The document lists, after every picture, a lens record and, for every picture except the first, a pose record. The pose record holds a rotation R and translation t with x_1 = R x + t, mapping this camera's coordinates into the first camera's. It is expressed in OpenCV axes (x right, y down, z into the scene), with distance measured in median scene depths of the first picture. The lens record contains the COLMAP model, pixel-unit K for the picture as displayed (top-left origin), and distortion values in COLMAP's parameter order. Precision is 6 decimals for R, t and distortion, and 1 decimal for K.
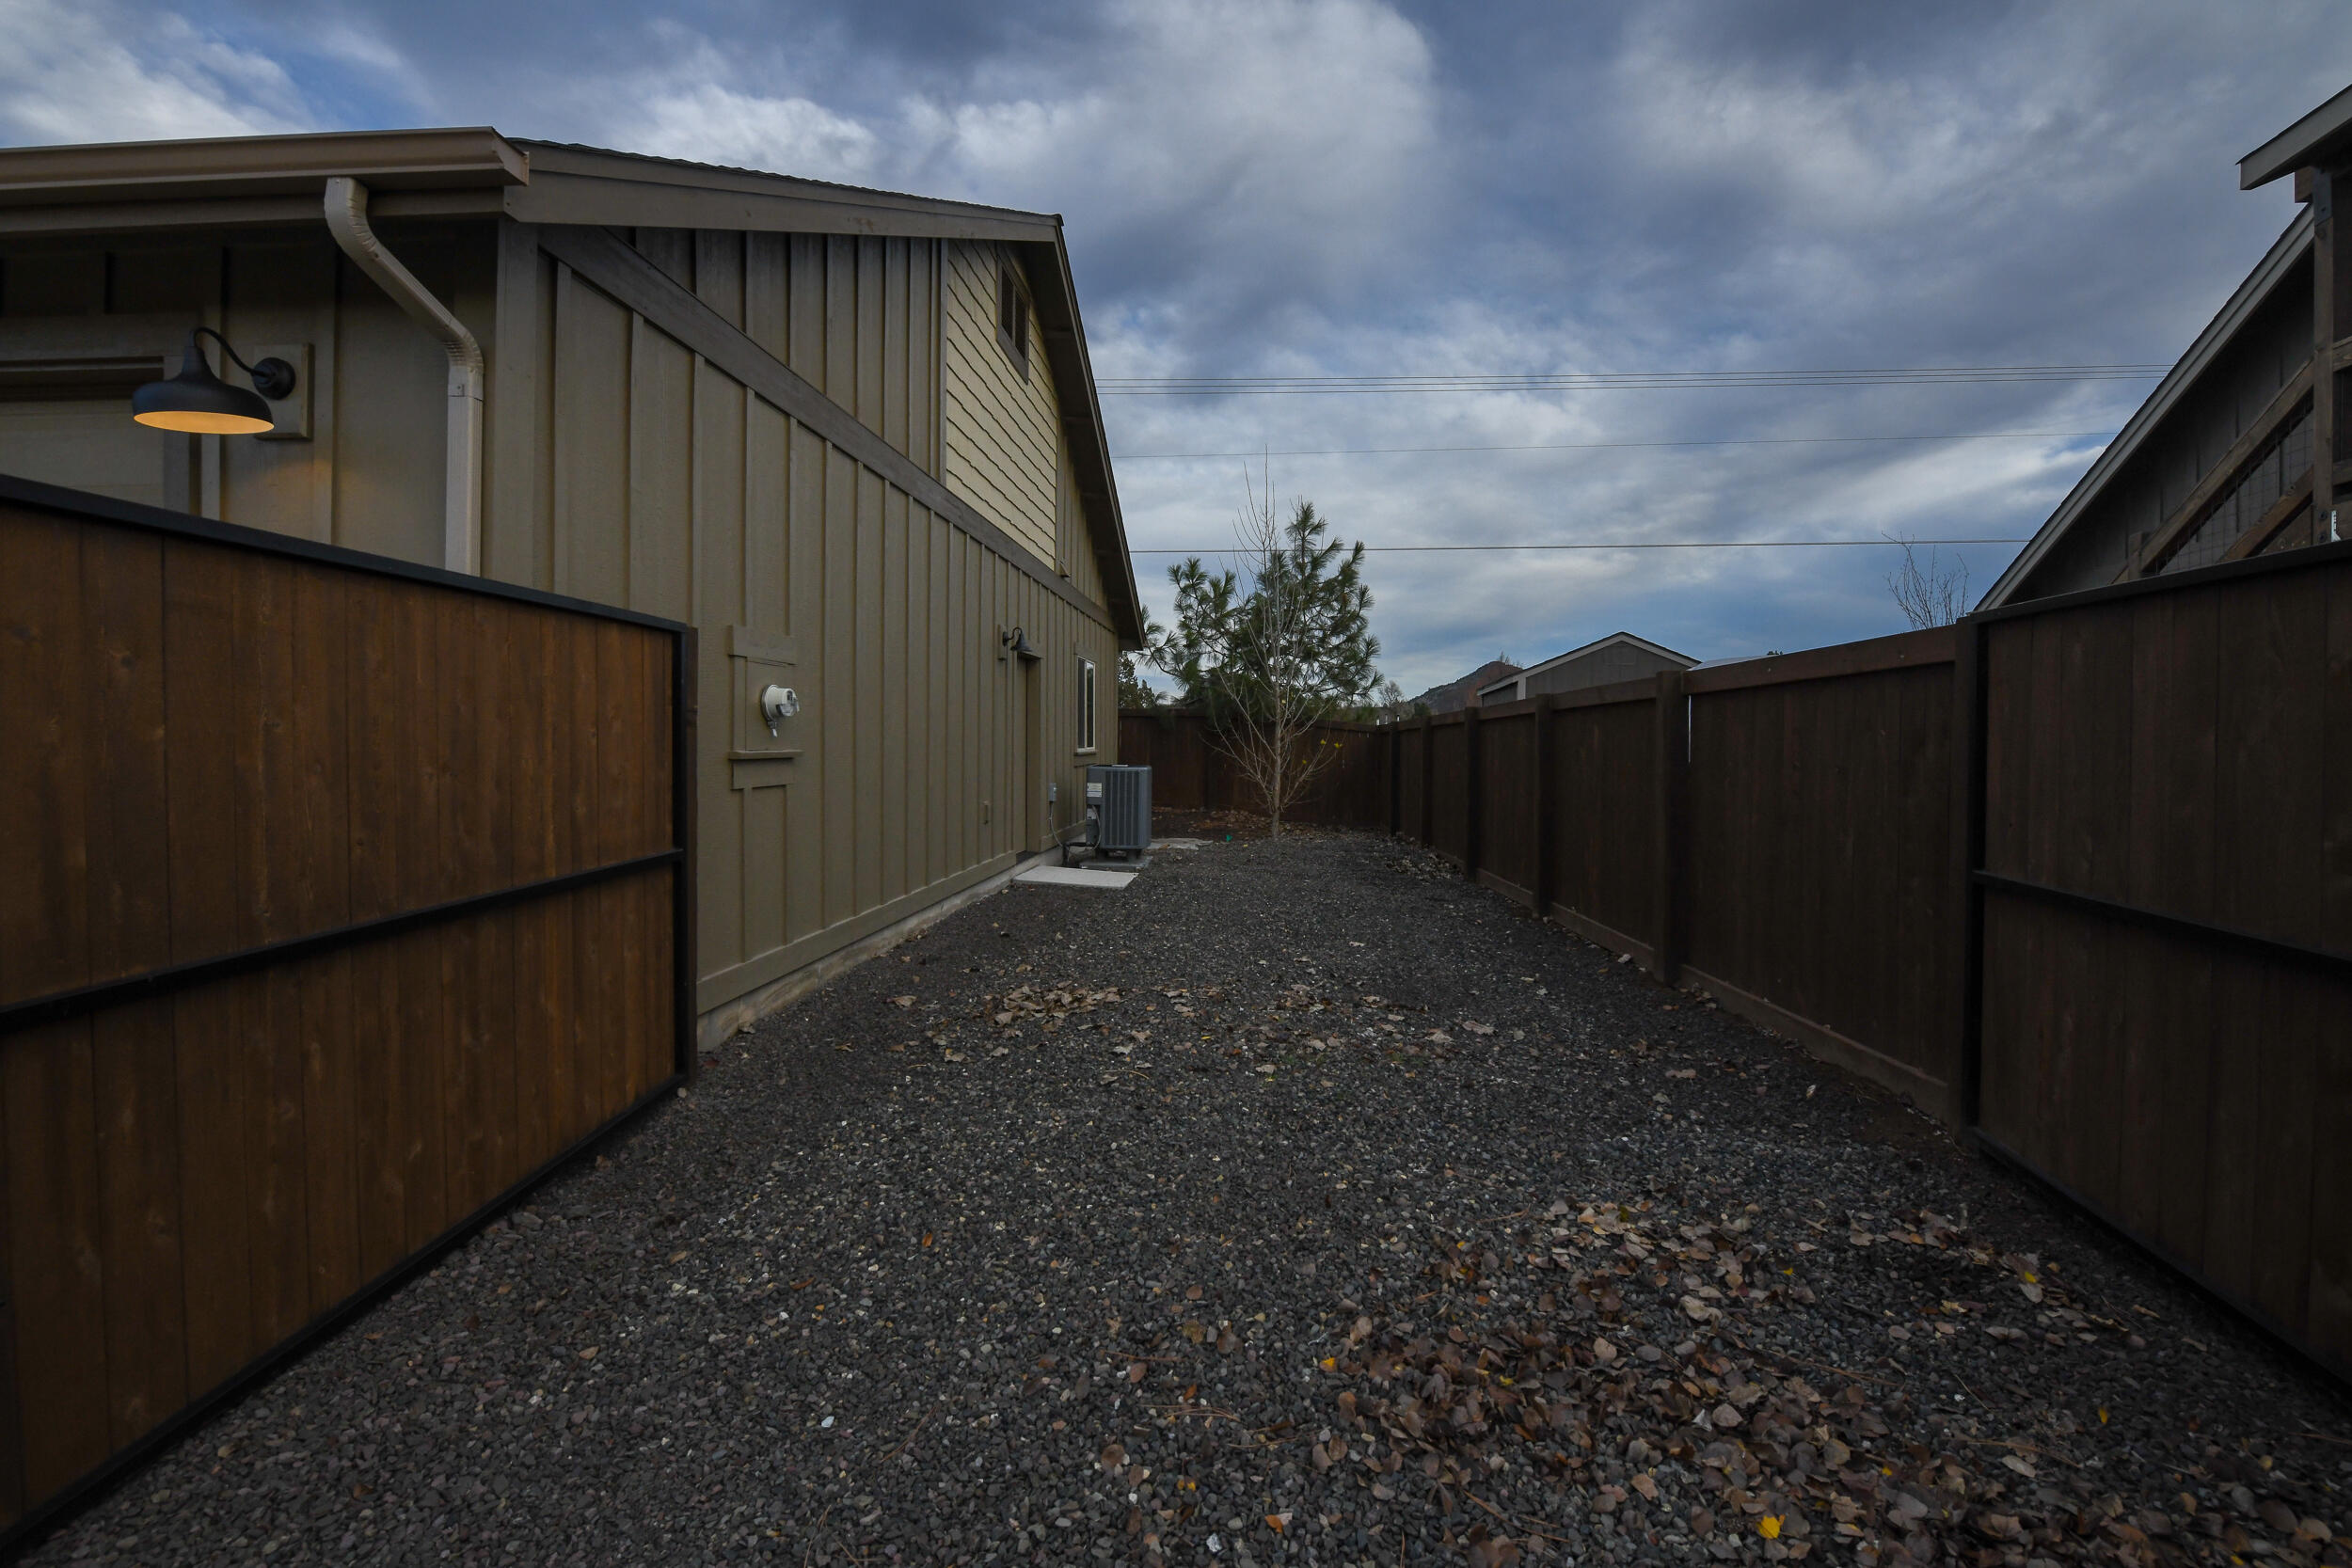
lens RADIAL K [[946.9, 0, 1179.7], [0, 946.9, 738.8], [0, 0, 1]] dist [-0.000189, -0.000057]
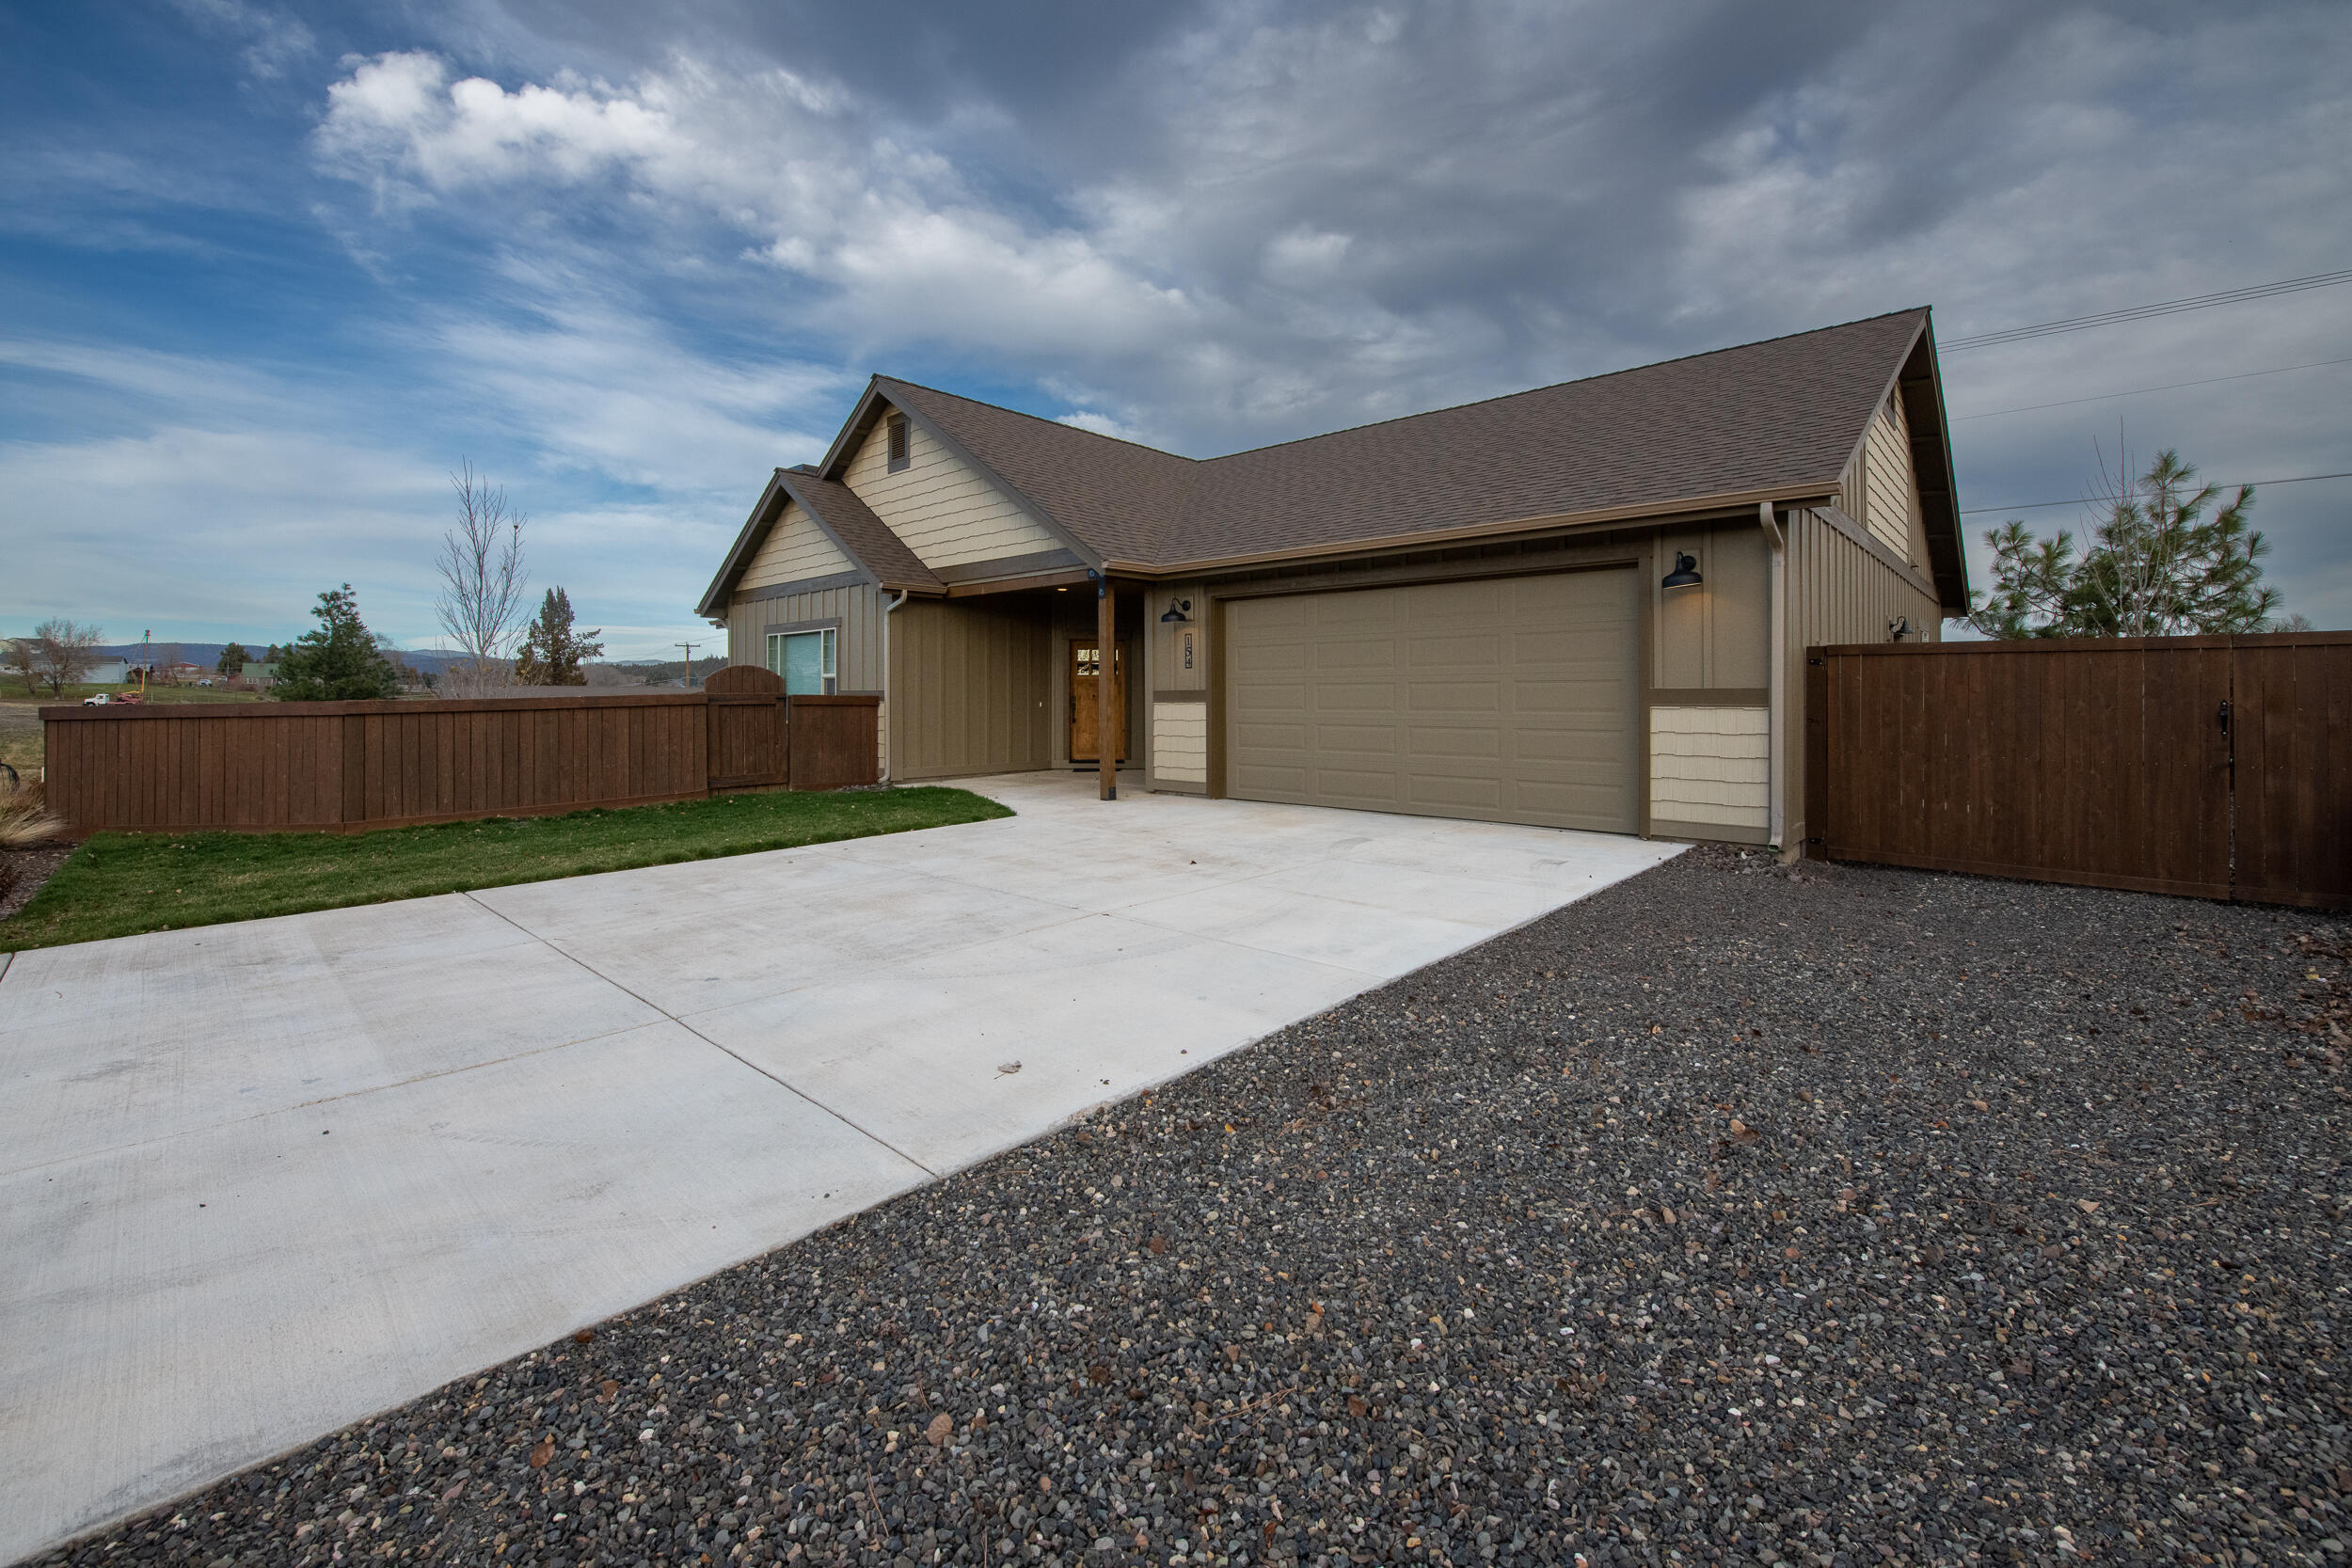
lens RADIAL K [[978.8, 0, 1180.5], [0, 978.8, 694.1], [0, 0, 1]] dist [-0.001365, -0.000362]
pose [[0.807171, -0.011040, -0.590214, -0.095256], [0.007485, 0.999936, -0.008467, 0.000336], [0.590270, 0.002417, 0.807202, -0.408334]]
